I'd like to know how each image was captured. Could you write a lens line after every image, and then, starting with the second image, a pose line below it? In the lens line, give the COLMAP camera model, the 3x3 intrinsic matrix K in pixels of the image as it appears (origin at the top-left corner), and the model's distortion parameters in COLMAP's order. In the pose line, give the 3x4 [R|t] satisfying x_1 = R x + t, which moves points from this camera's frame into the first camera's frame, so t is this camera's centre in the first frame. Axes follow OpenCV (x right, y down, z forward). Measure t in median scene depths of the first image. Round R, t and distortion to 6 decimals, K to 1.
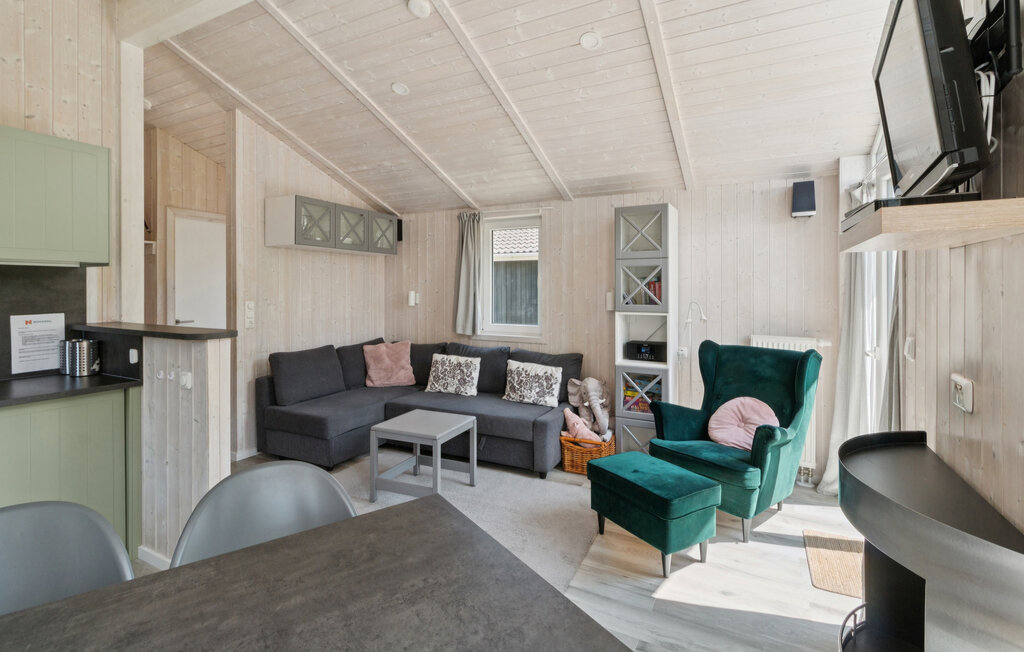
lens RADIAL K [[474.2, 0, 507.1], [0, 474.2, 287.6], [0, 0, 1]] dist [0.003387, 0.000302]
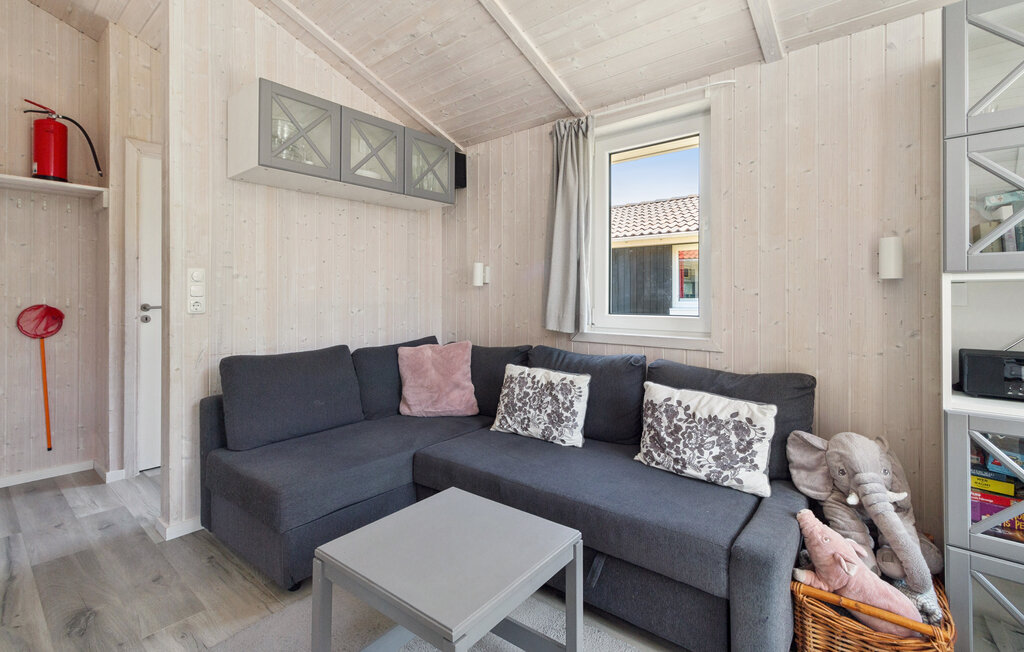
lens RADIAL K [[461.3, 0, 514.8], [0, 461.3, 305.5], [0, 0, 1]] dist [0.001164, 0.000070]
pose [[0.978934, 0.002815, -0.204159, -0.032722], [0.002095, 0.999714, 0.023829, 0.057228], [0.204167, -0.023755, 0.978648, 0.472851]]
